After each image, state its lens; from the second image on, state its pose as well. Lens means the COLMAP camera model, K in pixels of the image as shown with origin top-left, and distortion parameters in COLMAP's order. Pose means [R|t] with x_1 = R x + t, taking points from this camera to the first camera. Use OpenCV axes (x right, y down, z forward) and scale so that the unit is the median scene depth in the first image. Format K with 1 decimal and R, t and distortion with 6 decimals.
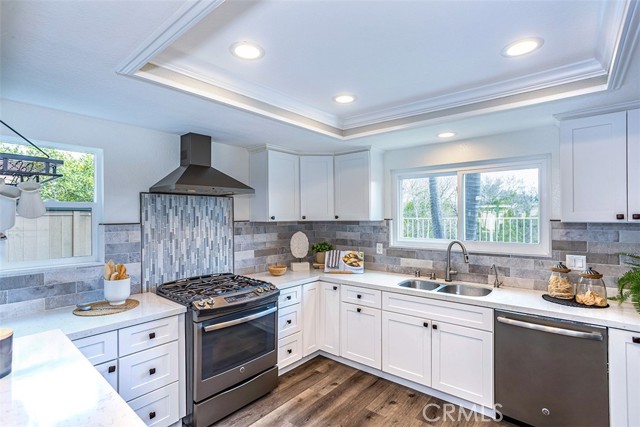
lens RADIAL K [[314.3, 0, 318.6], [0, 314.3, 210.5], [0, 0, 1]] dist [-0.022394, 0.000594]
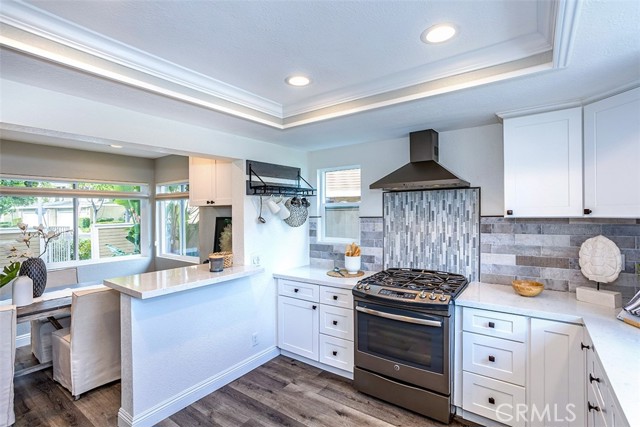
lens RADIAL K [[314.3, 0, 318.6], [0, 314.3, 210.5], [0, 0, 1]] dist [-0.022394, 0.000594]
pose [[0.068040, -0.004855, -0.997671, 0.581141], [0.030628, 0.999527, -0.002776, 0.008980], [0.997212, -0.030367, 0.068156, 0.563434]]
